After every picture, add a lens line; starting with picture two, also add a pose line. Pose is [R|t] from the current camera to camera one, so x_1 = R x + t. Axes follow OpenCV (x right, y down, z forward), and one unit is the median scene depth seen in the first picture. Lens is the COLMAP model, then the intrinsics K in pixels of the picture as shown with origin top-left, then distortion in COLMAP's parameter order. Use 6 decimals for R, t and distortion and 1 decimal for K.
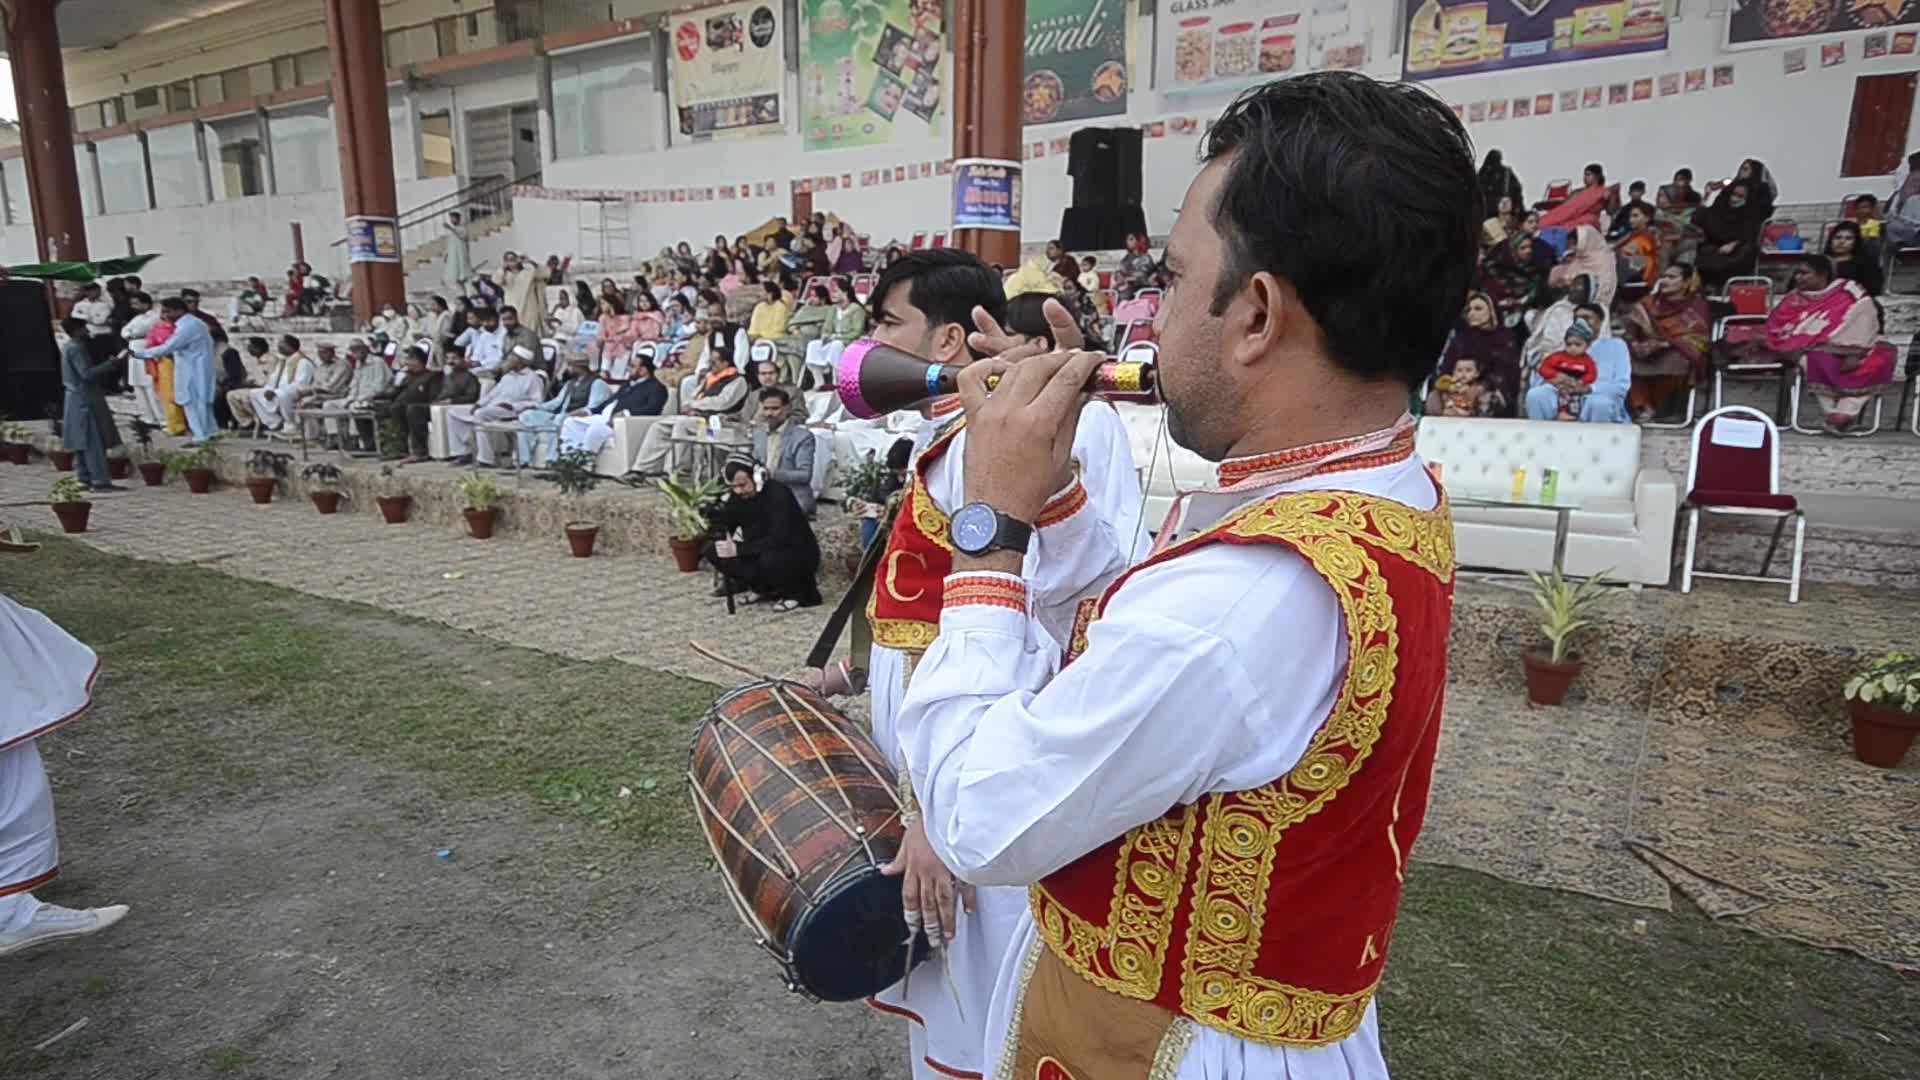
lens RADIAL K [[1065.2, 0, 963.6], [0, 1065.2, 552.6], [0, 0, 1]] dist [0.018247, 0.000502]
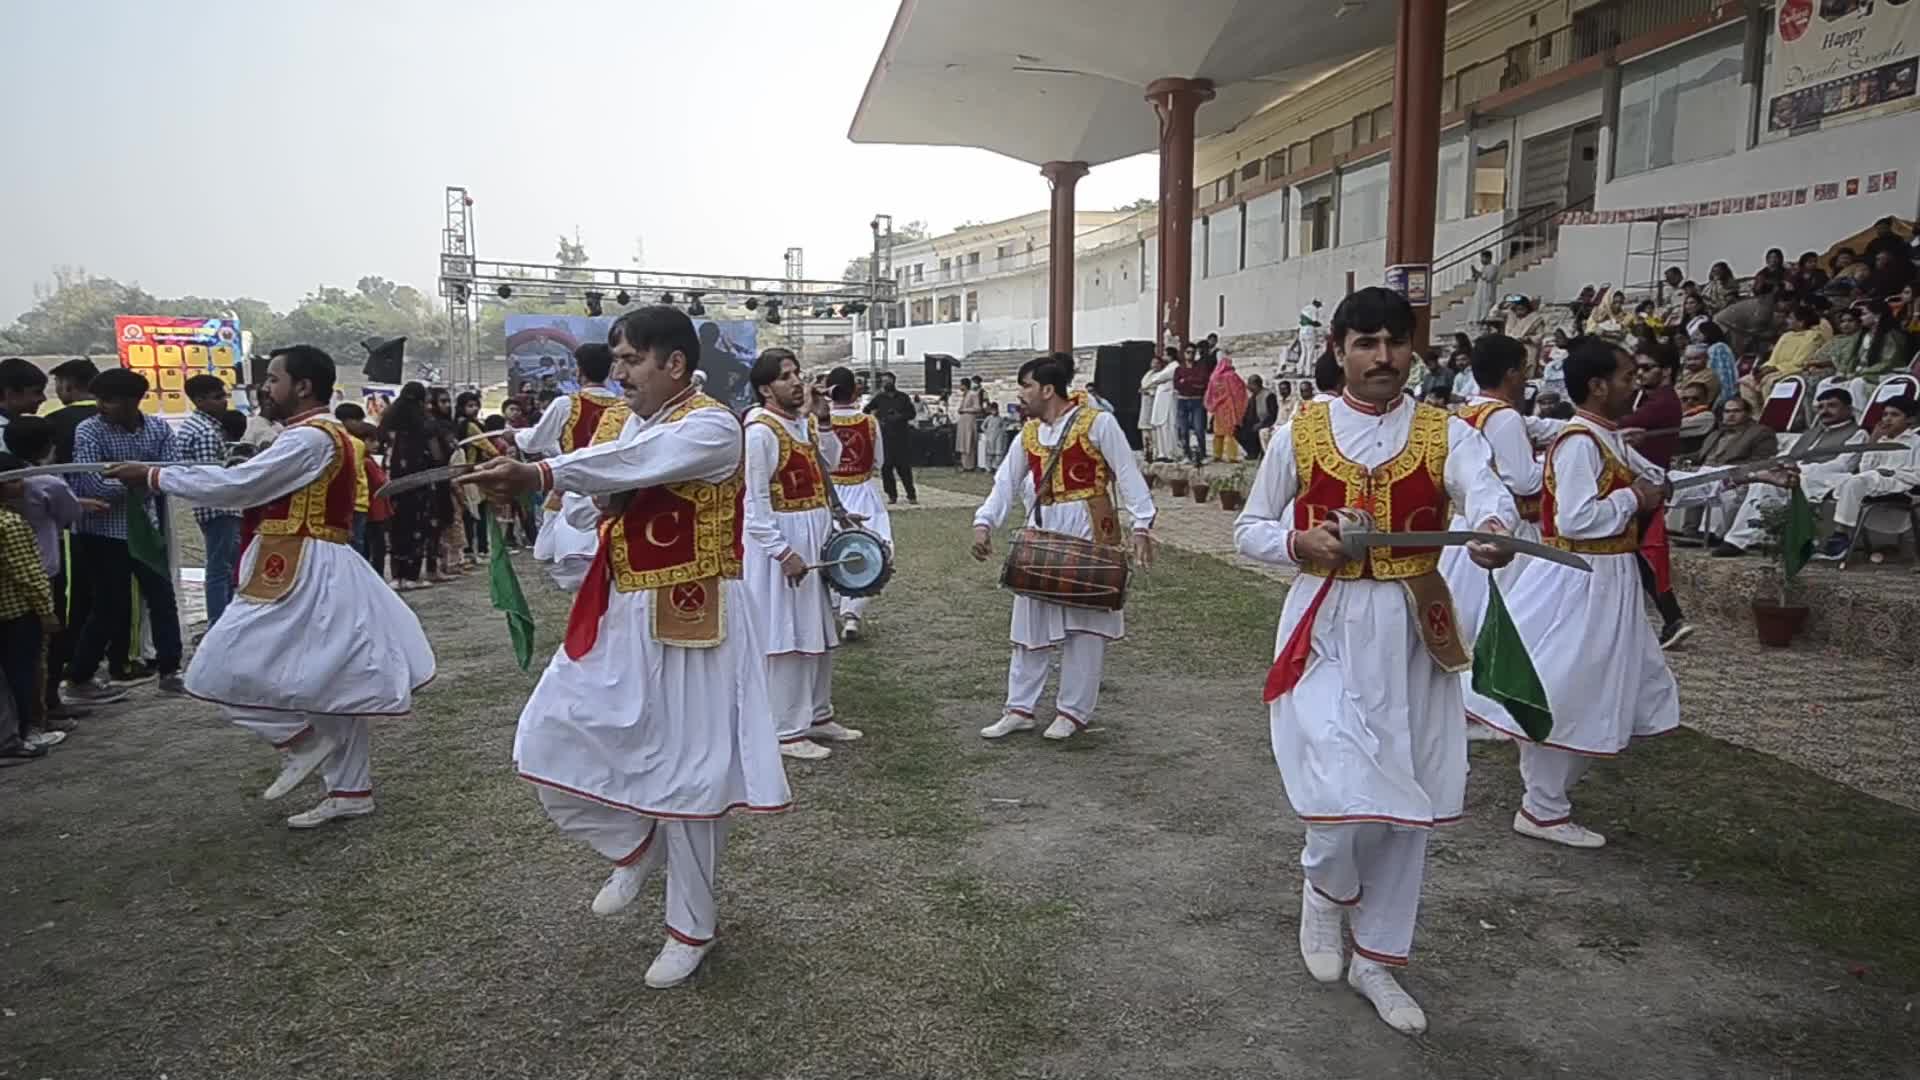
lens RADIAL K [[1261.5, 0, 1002.7], [0, 1261.5, 542.0], [0, 0, 1]] dist [0.037078, 0.005202]
pose [[0.686592, 0.079020, -0.722736, 0.081689], [-0.128505, 0.991615, -0.013660, 0.017731], [0.715596, 0.102254, 0.690989, -0.090630]]
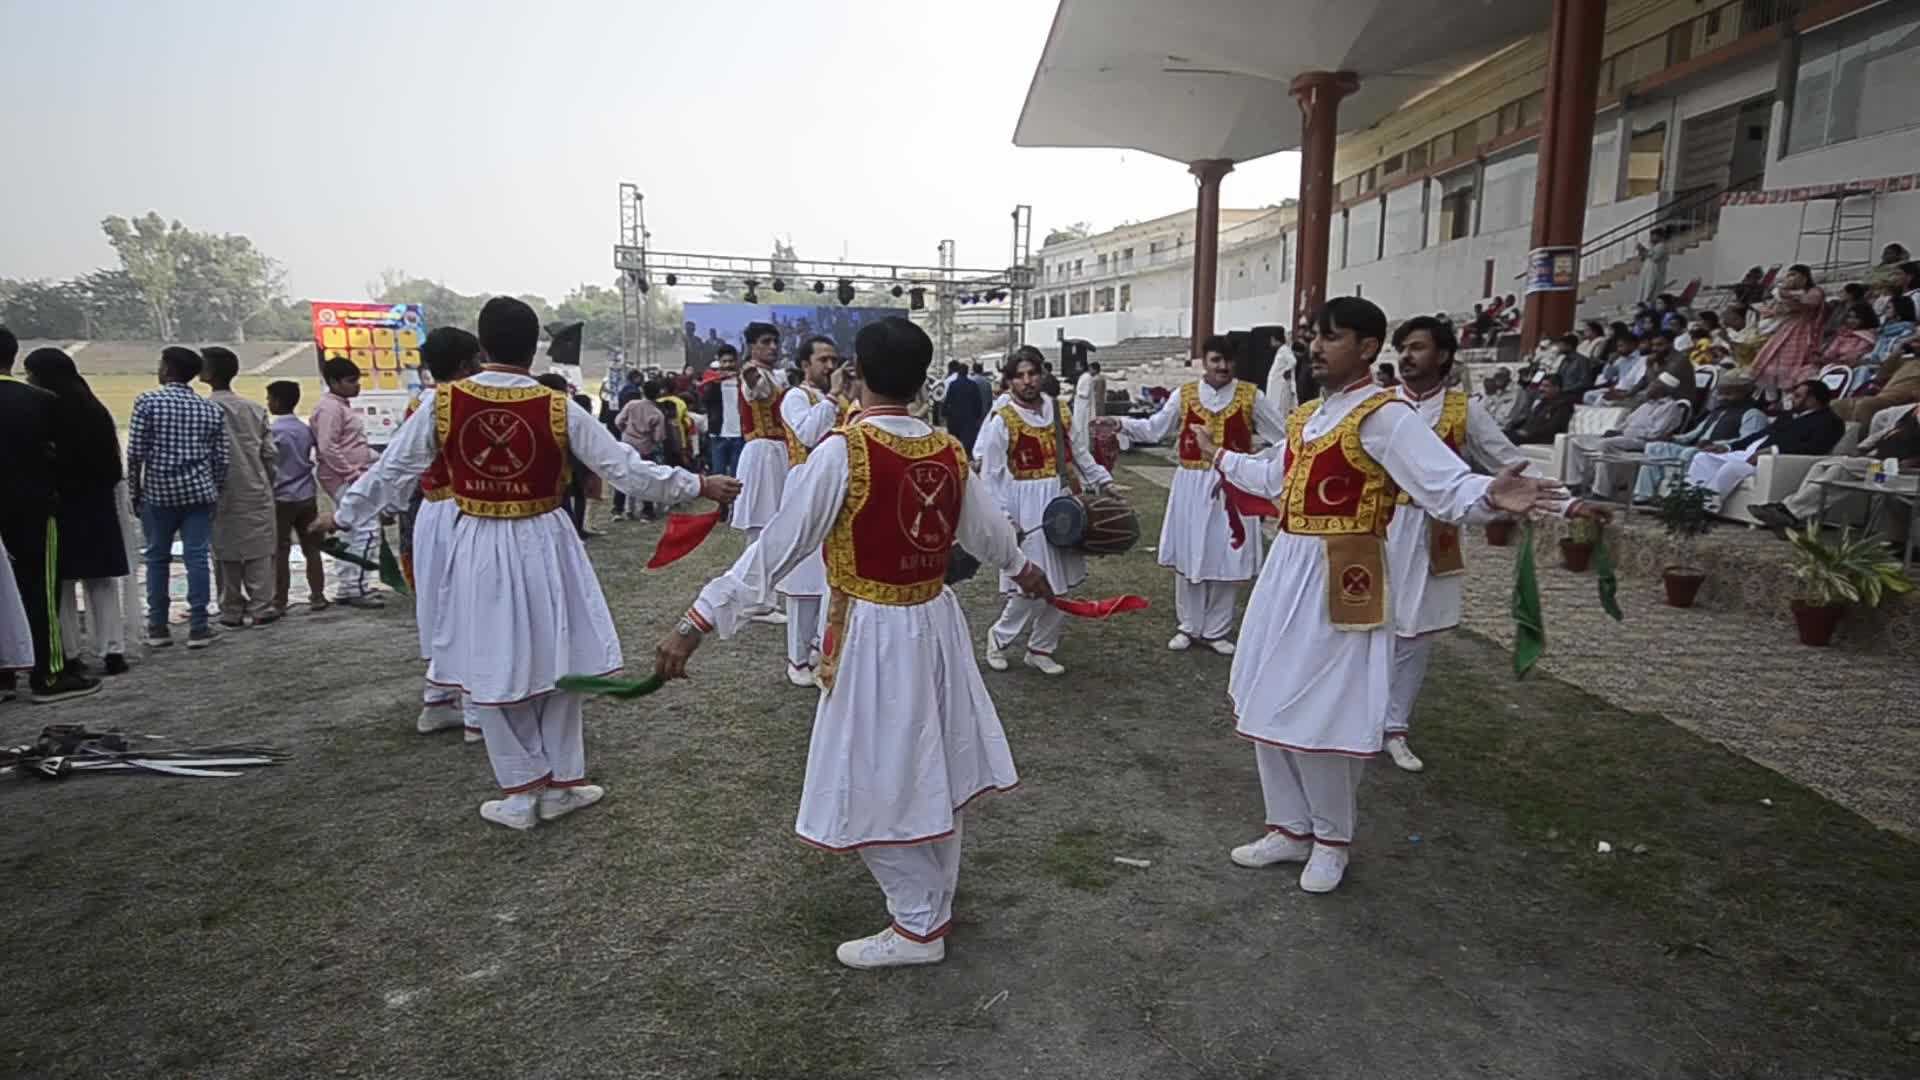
lens RADIAL K [[1098.4, 0, 998.7], [0, 1098.4, 542.2], [0, 0, 1]] dist [0.031770, 0.001247]
pose [[0.576821, 0.120418, -0.807946, 0.023361], [-0.152571, 0.987552, 0.038261, 0.000905], [0.802496, 0.101199, 0.588013, -0.004171]]
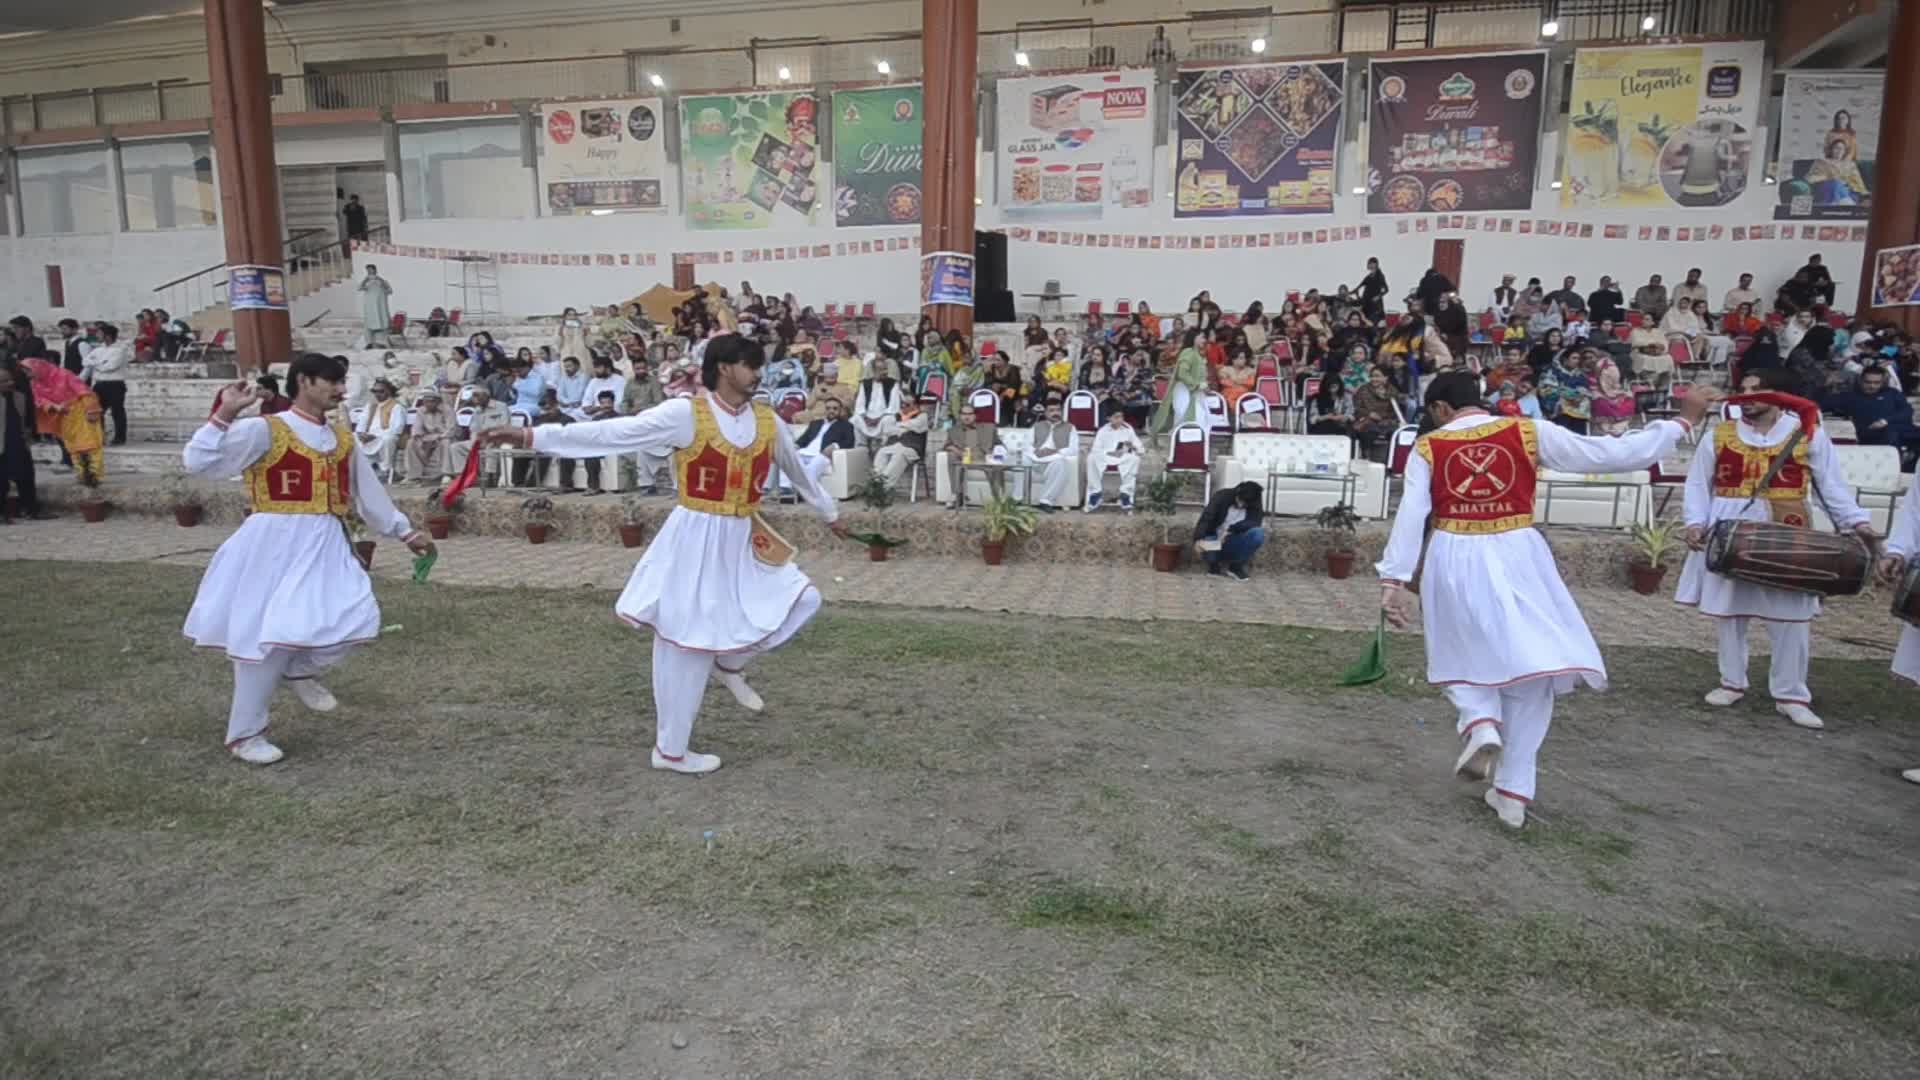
lens RADIAL K [[879.2, 0, 957.8], [0, 879.2, 521.1], [0, 0, 1]] dist [0.001261, 0.000060]
pose [[0.932982, -0.046734, 0.356876, -0.246617], [0.064109, 0.997257, -0.037006, 0.000258], [-0.354168, 0.057405, 0.933418, 0.006859]]
